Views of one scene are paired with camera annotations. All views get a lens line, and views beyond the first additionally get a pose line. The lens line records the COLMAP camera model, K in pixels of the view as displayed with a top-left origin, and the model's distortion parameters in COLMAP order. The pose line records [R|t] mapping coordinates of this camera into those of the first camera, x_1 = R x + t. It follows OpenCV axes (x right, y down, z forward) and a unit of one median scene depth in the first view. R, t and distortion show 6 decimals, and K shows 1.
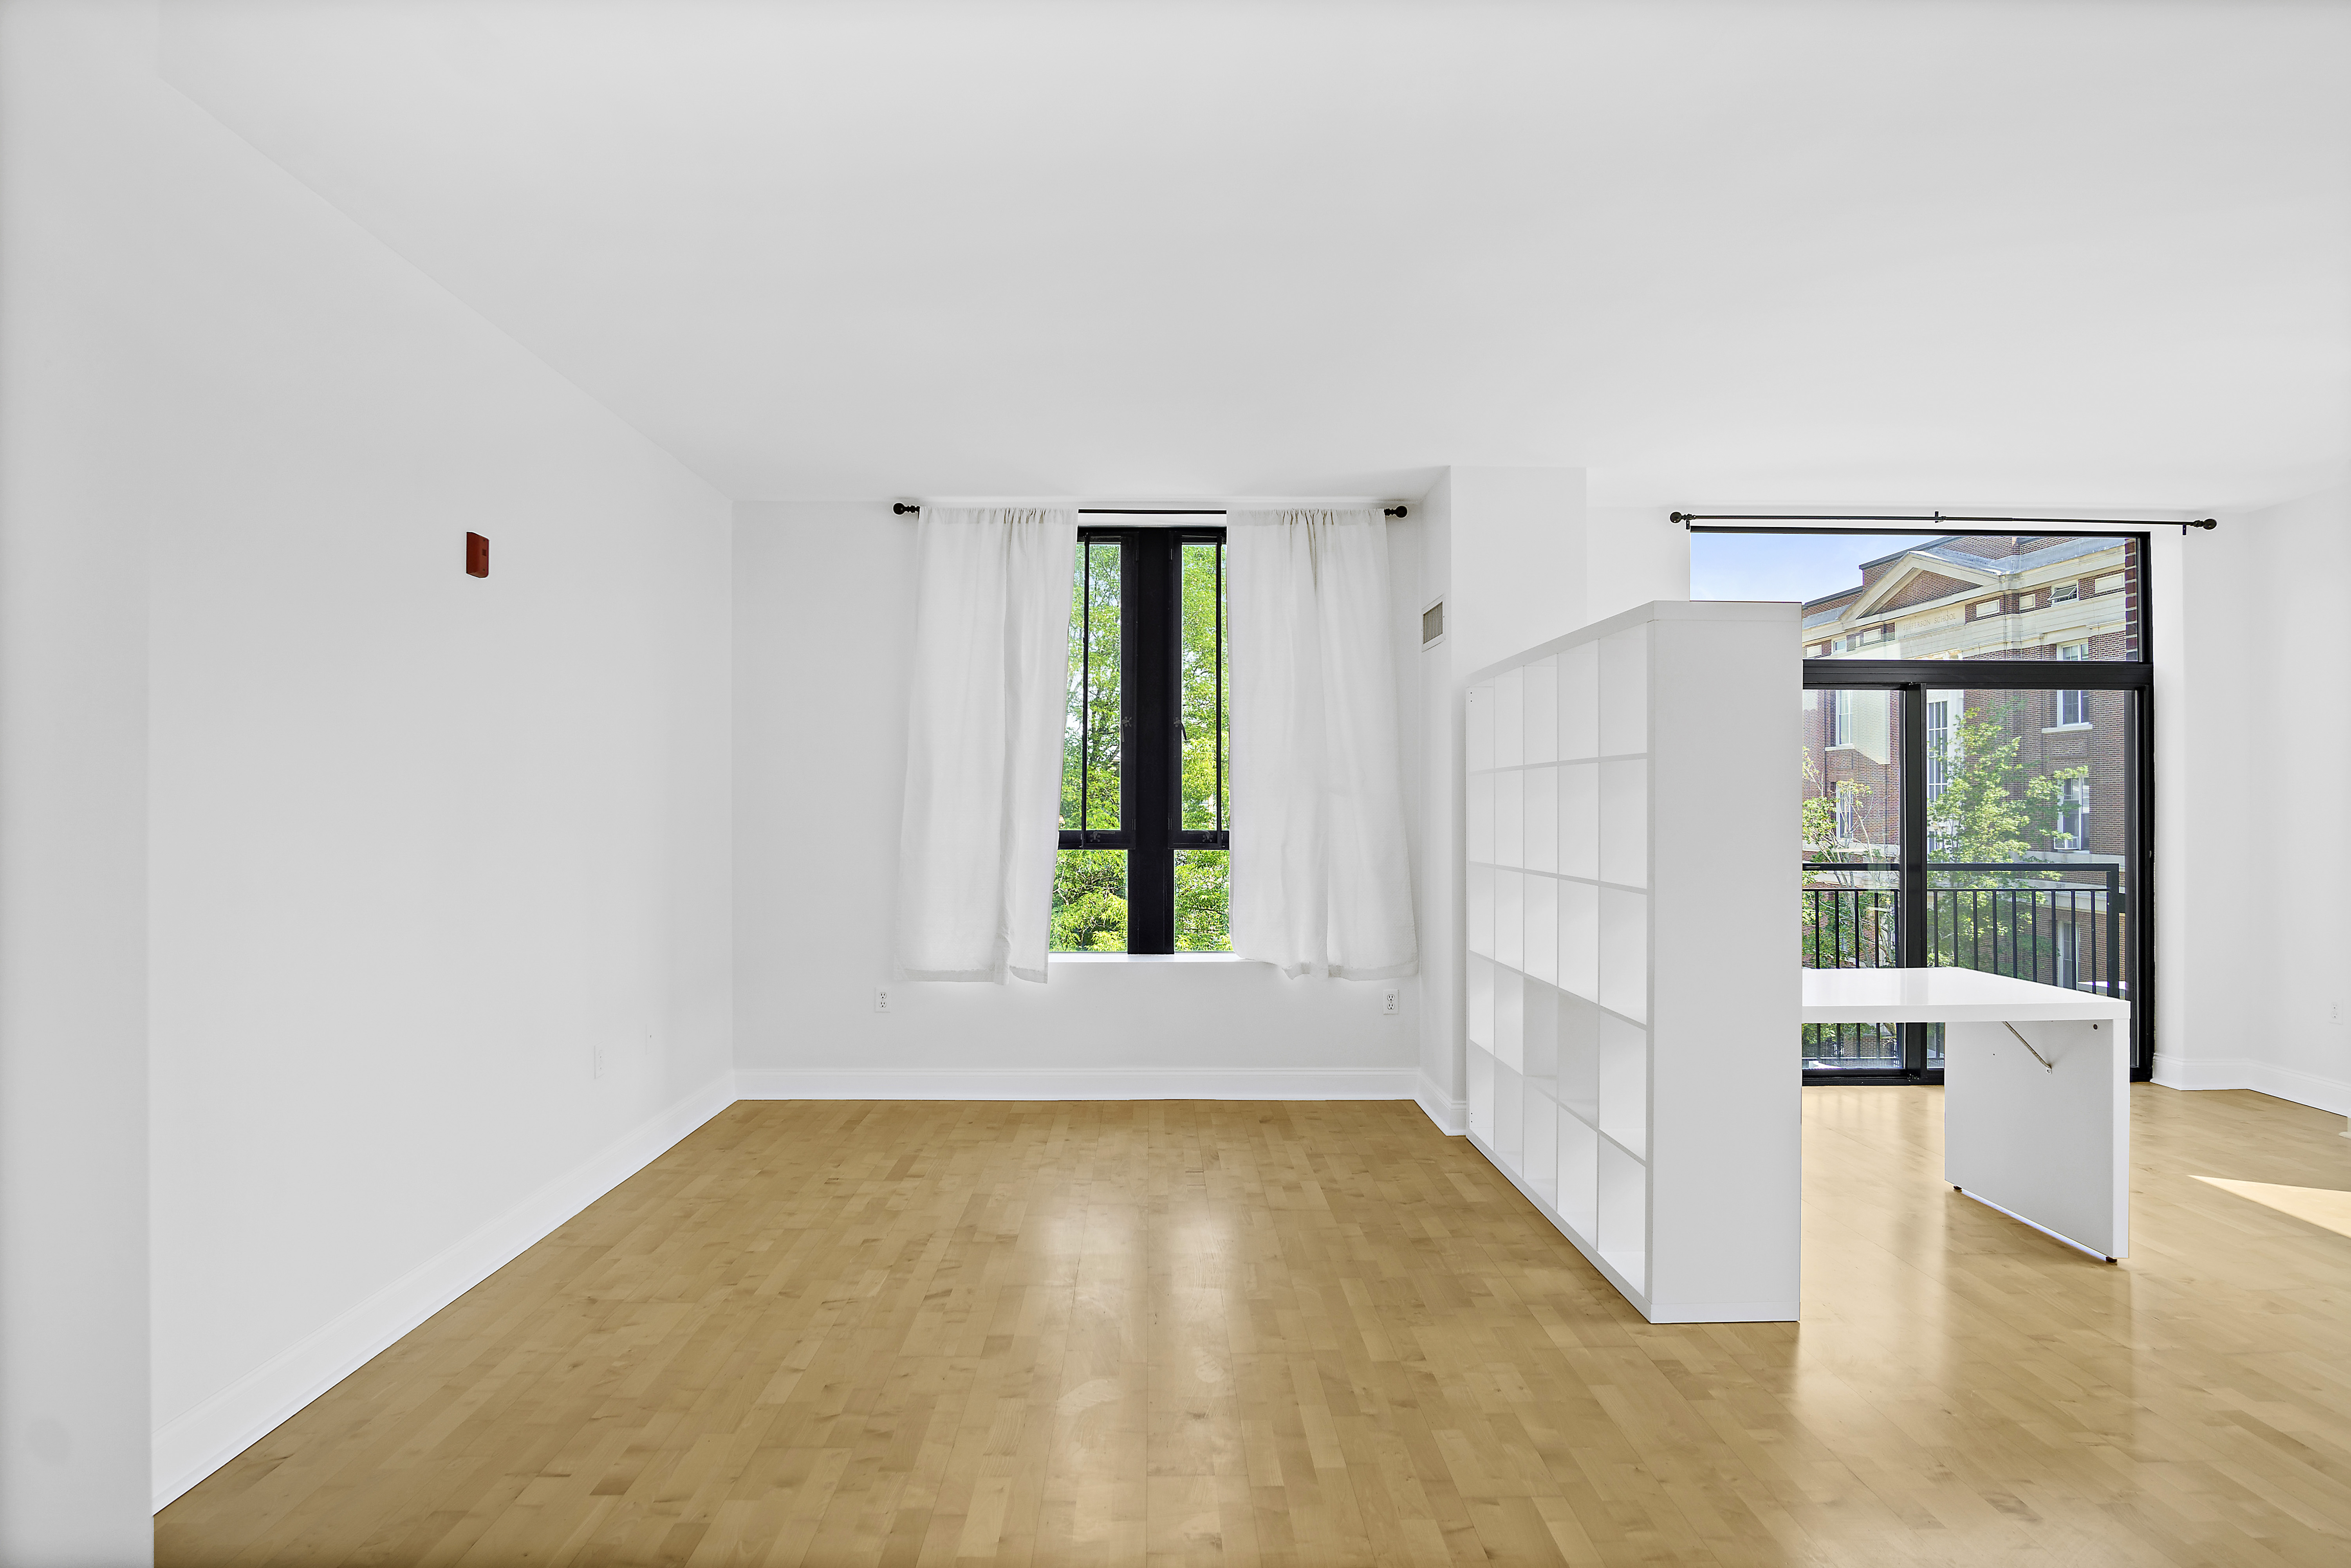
lens RADIAL K [[1263.9, 0, 1182.1], [0, 1263.9, 799.2], [0, 0, 1]] dist [-0.033511, 0.009175]
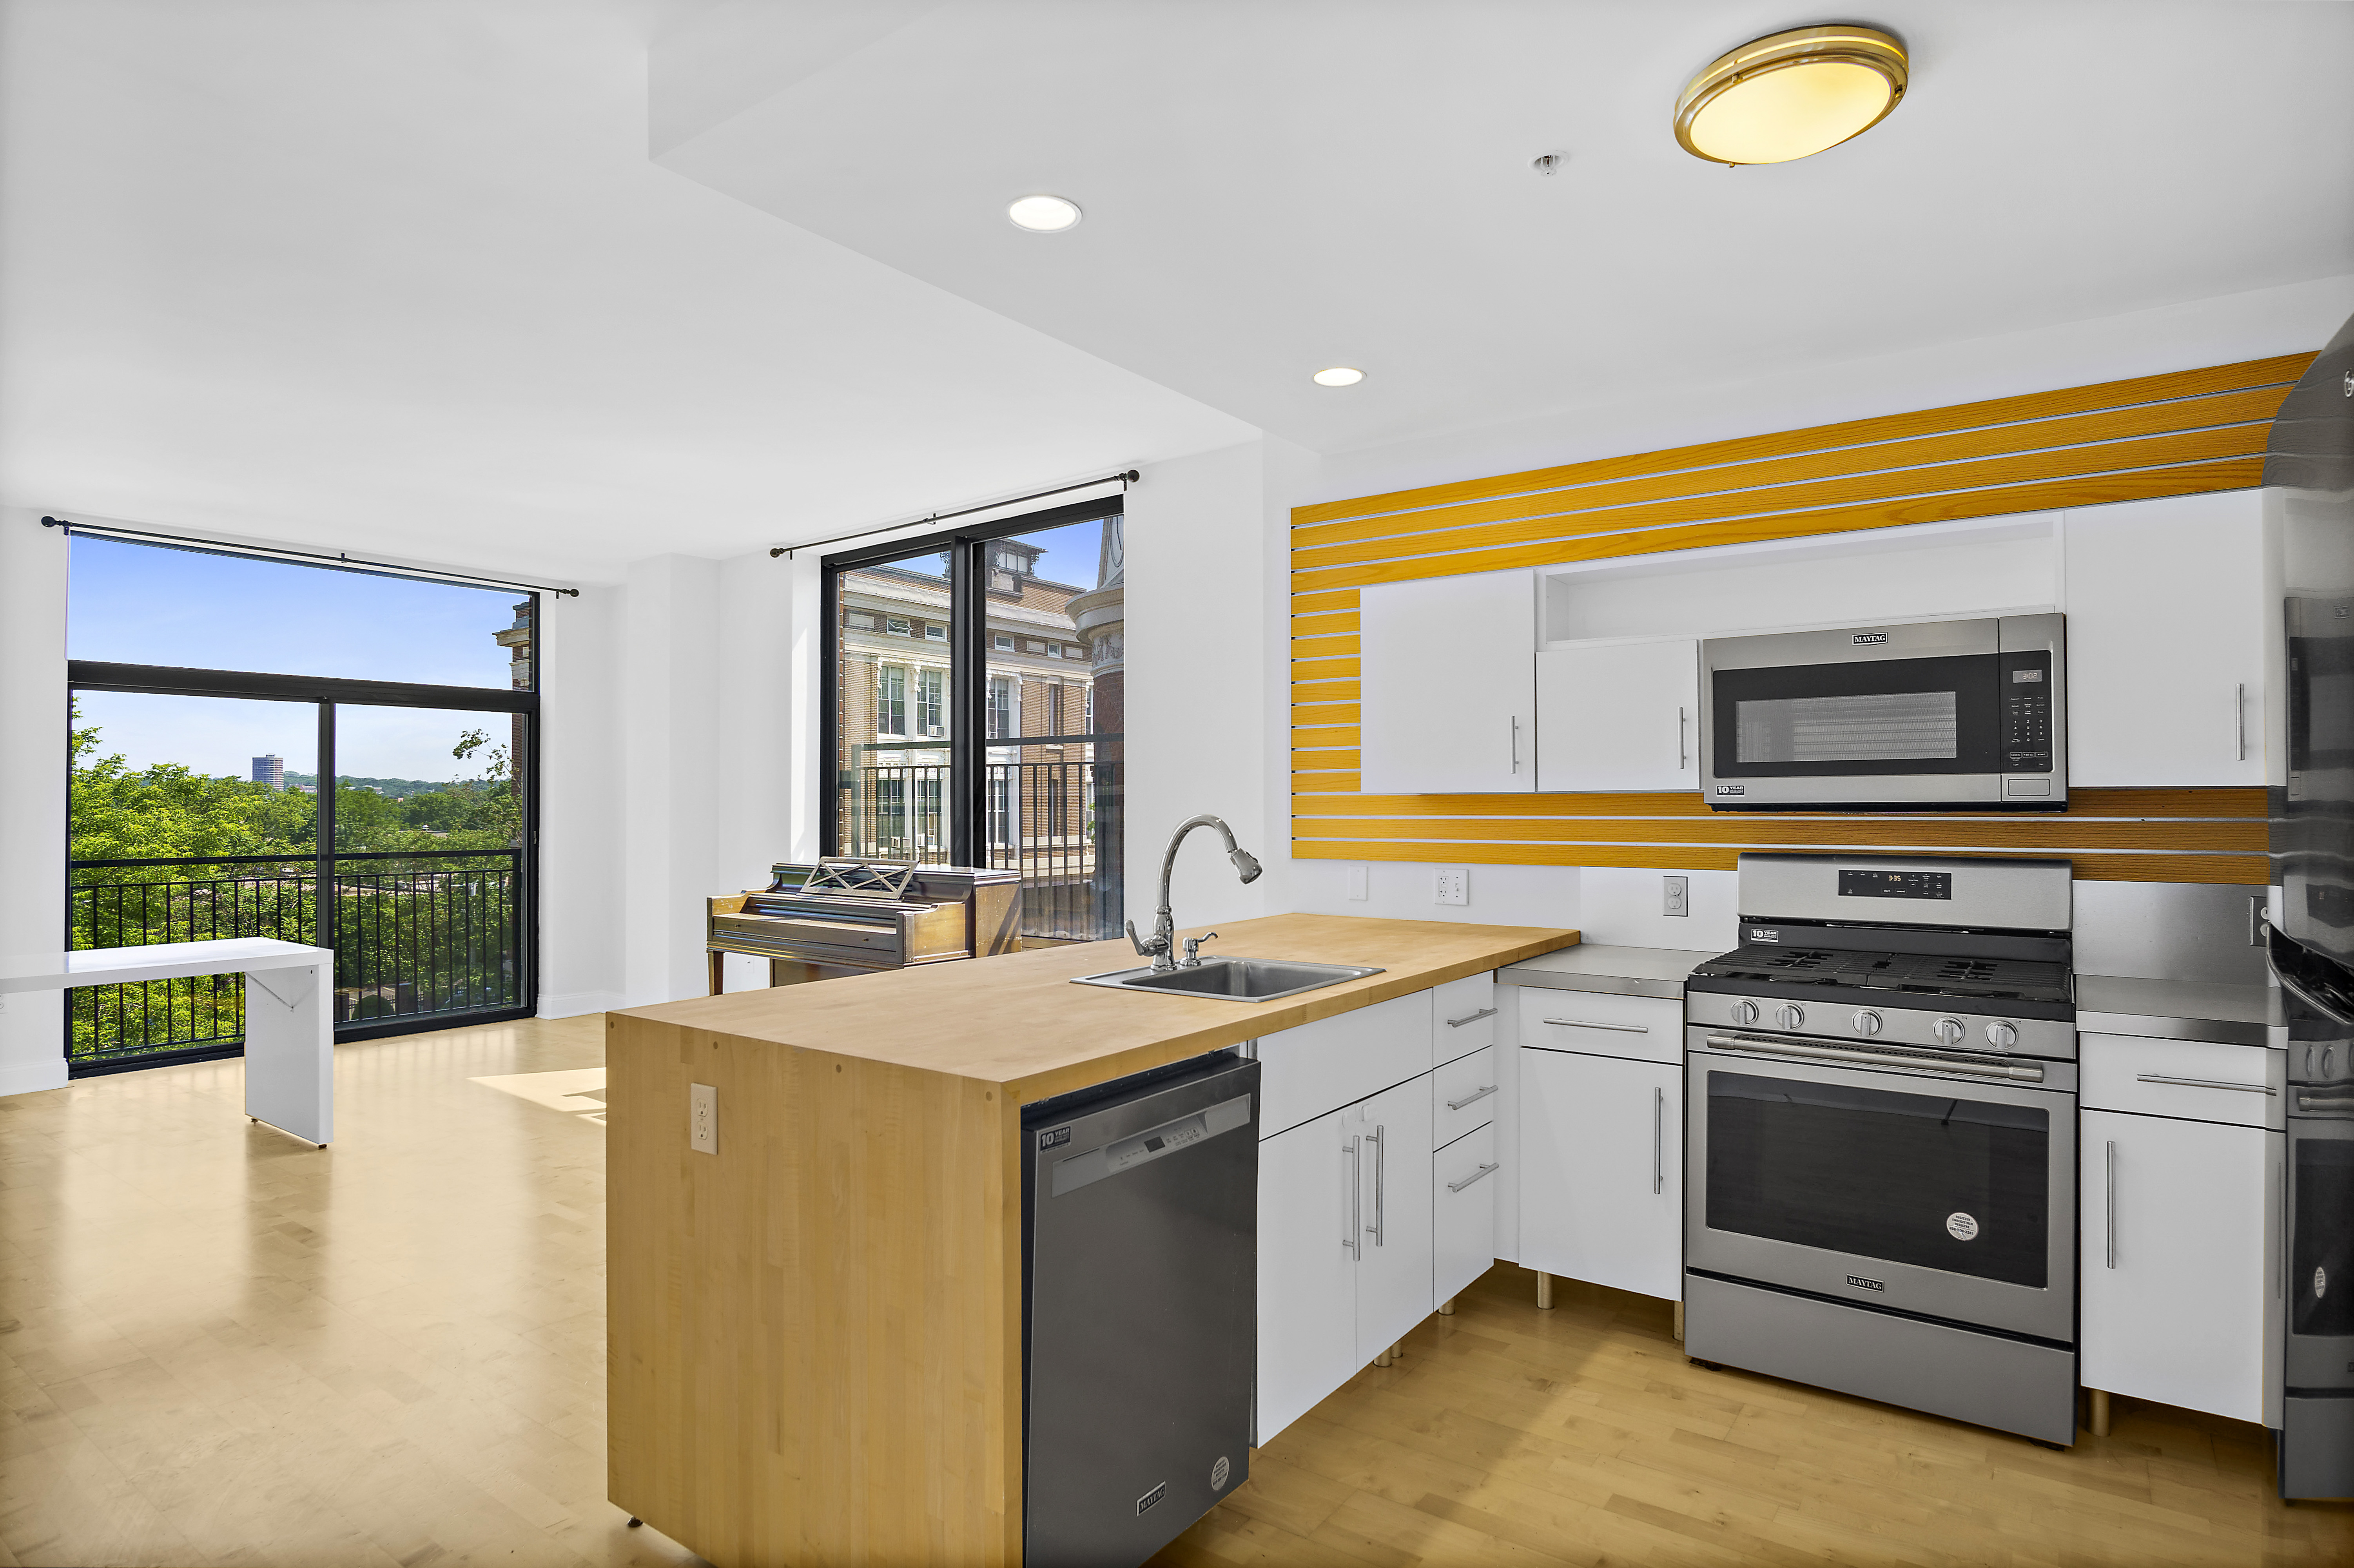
lens RADIAL K [[1260.8, 0, 1178.3], [0, 1260.8, 782.7], [0, 0, 1]] dist [-0.035439, 0.011608]
pose [[0.604258, 0.011823, 0.796701, 0.167003], [-0.003933, 0.999922, -0.011856, -0.004033], [-0.796779, 0.004030, 0.604258, -0.372867]]
